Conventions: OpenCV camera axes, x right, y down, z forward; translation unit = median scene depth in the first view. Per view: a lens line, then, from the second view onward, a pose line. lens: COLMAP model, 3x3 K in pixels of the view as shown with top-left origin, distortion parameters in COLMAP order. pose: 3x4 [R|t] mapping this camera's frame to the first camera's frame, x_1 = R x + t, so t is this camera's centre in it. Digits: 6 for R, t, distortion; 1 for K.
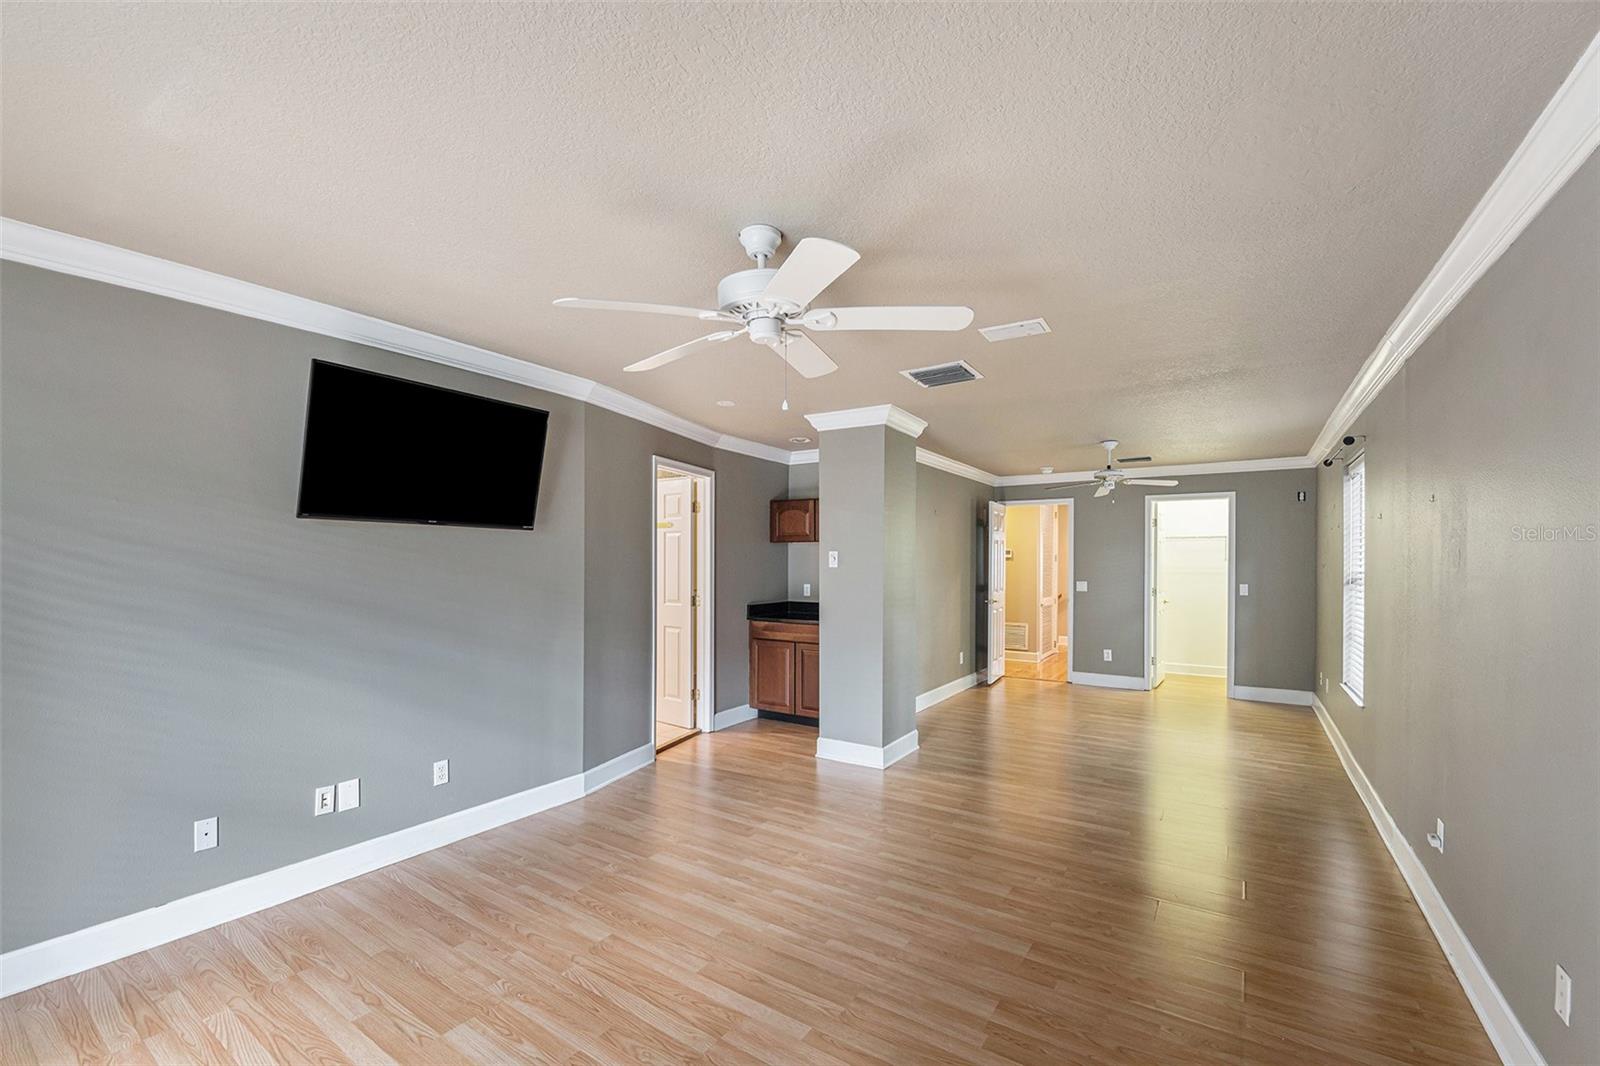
lens RADIAL K [[658.7, 0, 810.5], [0, 658.7, 559.3], [0, 0, 1]] dist [-0.017501, -0.000510]
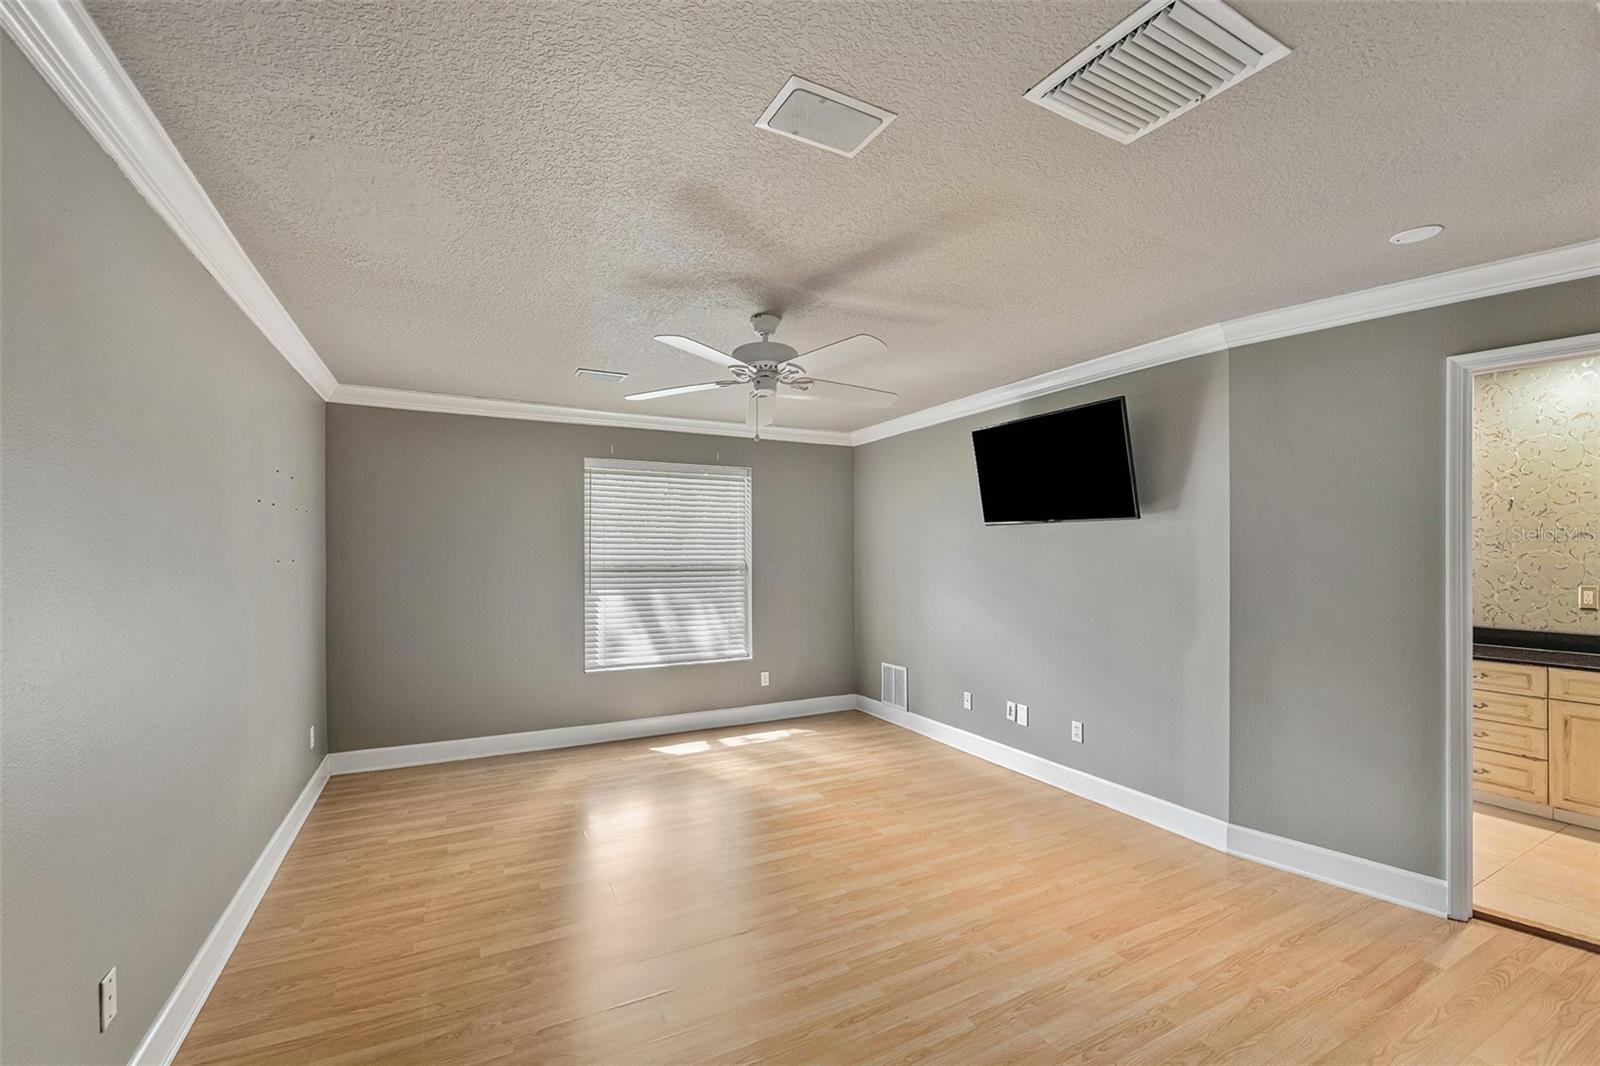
lens RADIAL K [[660.0, 0, 782.7], [0, 660.0, 541.0], [0, 0, 1]] dist [-0.002382, -0.000172]
pose [[-0.510690, -0.014060, -0.859650, 0.481886], [0.005470, 0.999793, -0.019601, 0.003193], [0.859748, -0.014712, -0.510507, 0.765243]]
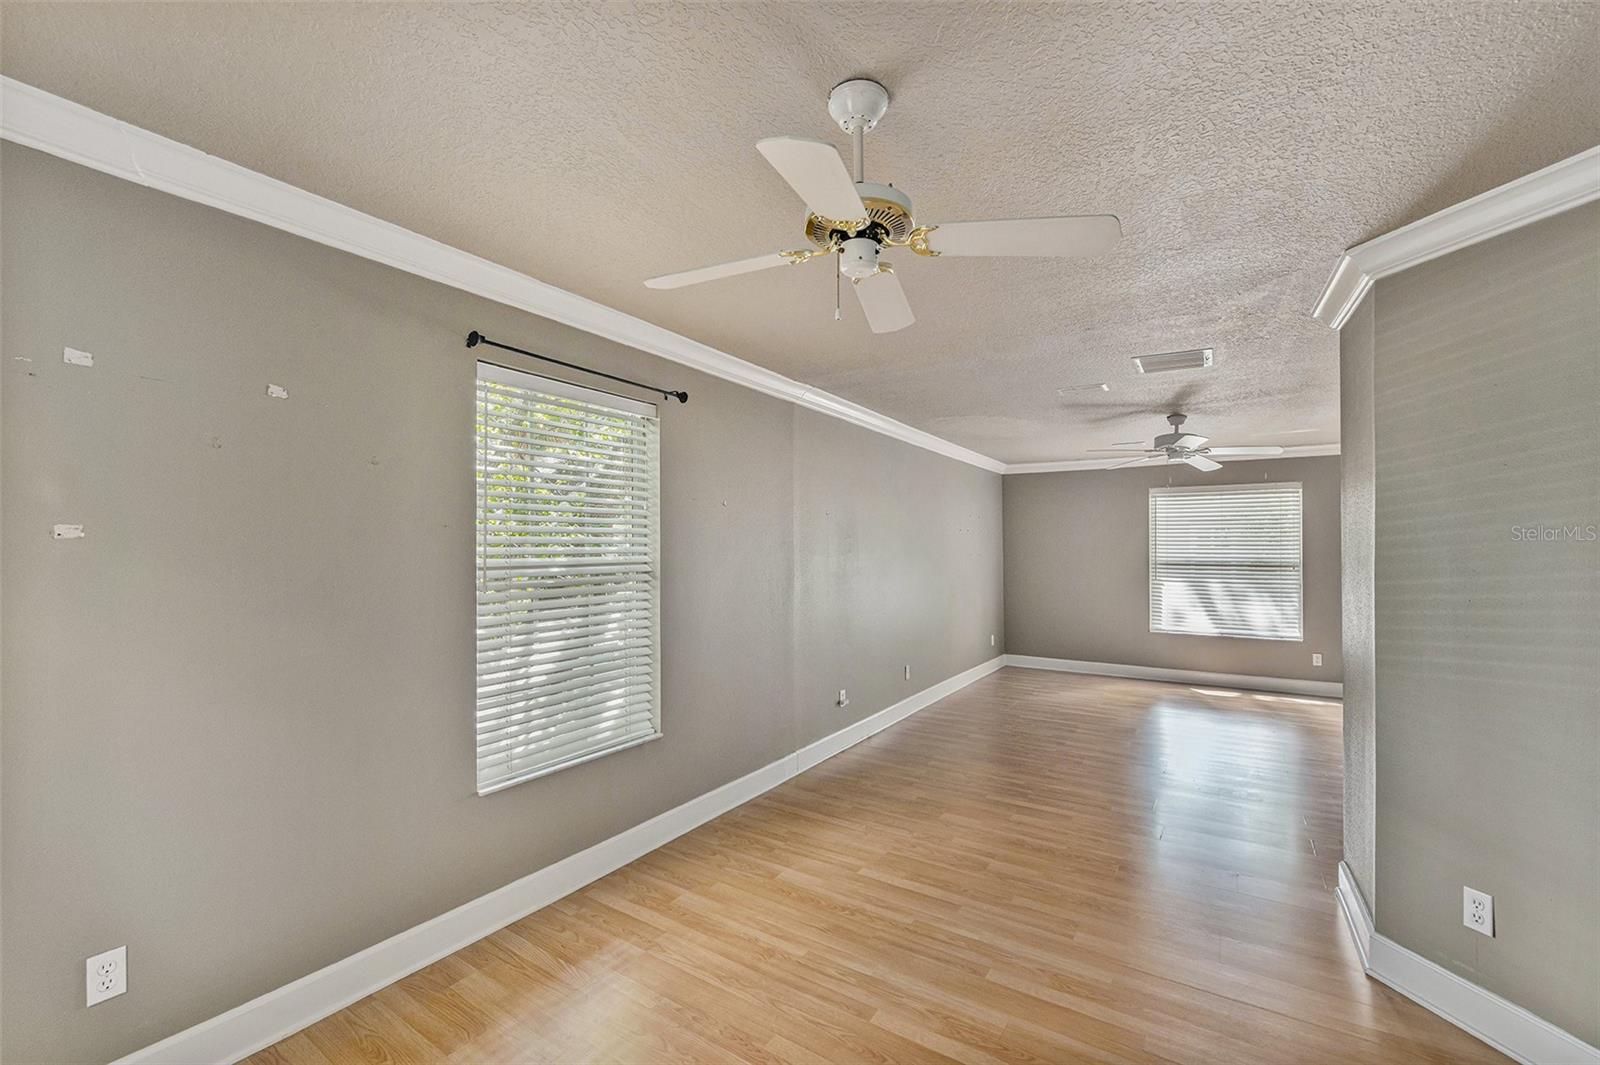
lens RADIAL K [[649.1, 0, 790.0], [0, 649.1, 535.1], [0, 0, 1]] dist [-0.015174, -0.000274]
pose [[-0.999812, -0.004866, 0.018750, 0.565687], [-0.005378, 0.999611, -0.027362, 0.006152], [-0.018609, -0.027458, -0.999450, 1.486504]]
